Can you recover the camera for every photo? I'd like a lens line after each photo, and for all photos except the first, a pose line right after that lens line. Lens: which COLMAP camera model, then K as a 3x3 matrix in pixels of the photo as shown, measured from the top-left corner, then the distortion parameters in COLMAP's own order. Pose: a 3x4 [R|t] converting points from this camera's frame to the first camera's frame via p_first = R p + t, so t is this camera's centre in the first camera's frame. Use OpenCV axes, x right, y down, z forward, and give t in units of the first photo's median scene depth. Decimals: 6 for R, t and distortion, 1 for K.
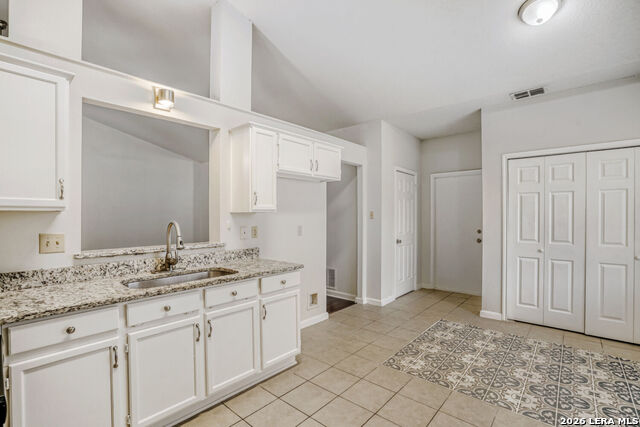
lens RADIAL K [[298.9, 0, 316.5], [0, 298.9, 215.8], [0, 0, 1]] dist [-0.039533, 0.006073]
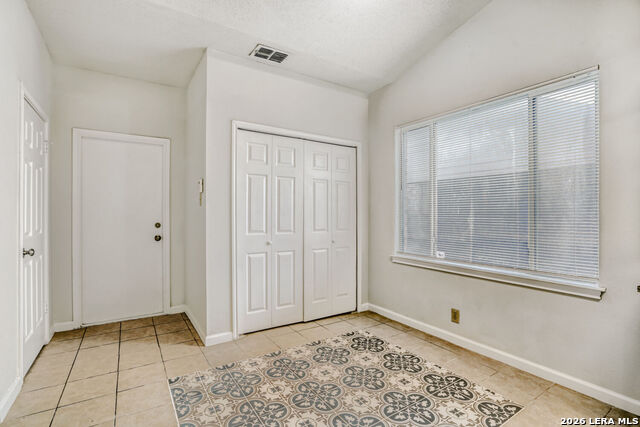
lens RADIAL K [[298.9, 0, 317.4], [0, 298.9, 213.9], [0, 0, 1]] dist [-0.039533, 0.006073]
pose [[0.261251, 0.000065, 0.965271, -0.048387], [-0.008687, 0.999960, 0.002284, 0.029235], [-0.965232, -0.008982, 0.261241, 0.619859]]
